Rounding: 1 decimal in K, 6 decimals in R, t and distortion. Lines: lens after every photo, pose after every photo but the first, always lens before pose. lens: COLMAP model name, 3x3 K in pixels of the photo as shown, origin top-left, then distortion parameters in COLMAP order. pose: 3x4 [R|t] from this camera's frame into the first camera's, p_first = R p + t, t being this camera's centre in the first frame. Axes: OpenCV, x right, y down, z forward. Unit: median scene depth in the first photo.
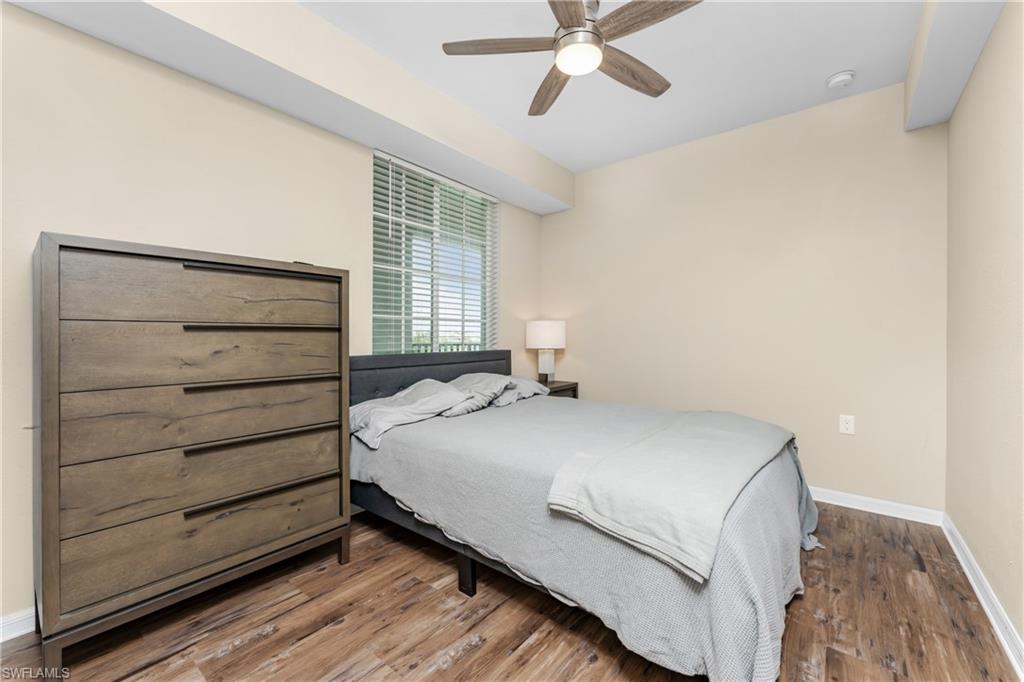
lens RADIAL K [[415.5, 0, 509.0], [0, 415.5, 344.9], [0, 0, 1]] dist [-0.002339, -0.000253]
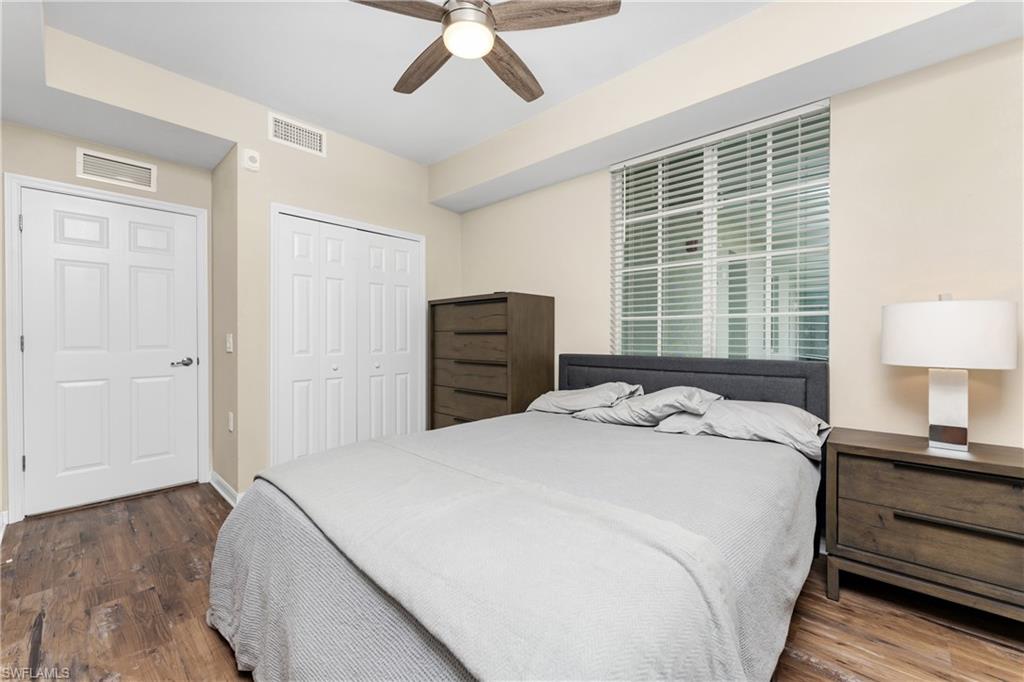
lens RADIAL K [[415.5, 0, 509.0], [0, 415.5, 344.9], [0, 0, 1]] dist [-0.002339, -0.000253]
pose [[-0.070973, 0.014551, -0.997372, 0.708480], [-0.025204, 0.999548, 0.016376, -0.012245], [0.997160, 0.026300, -0.070574, 0.736869]]
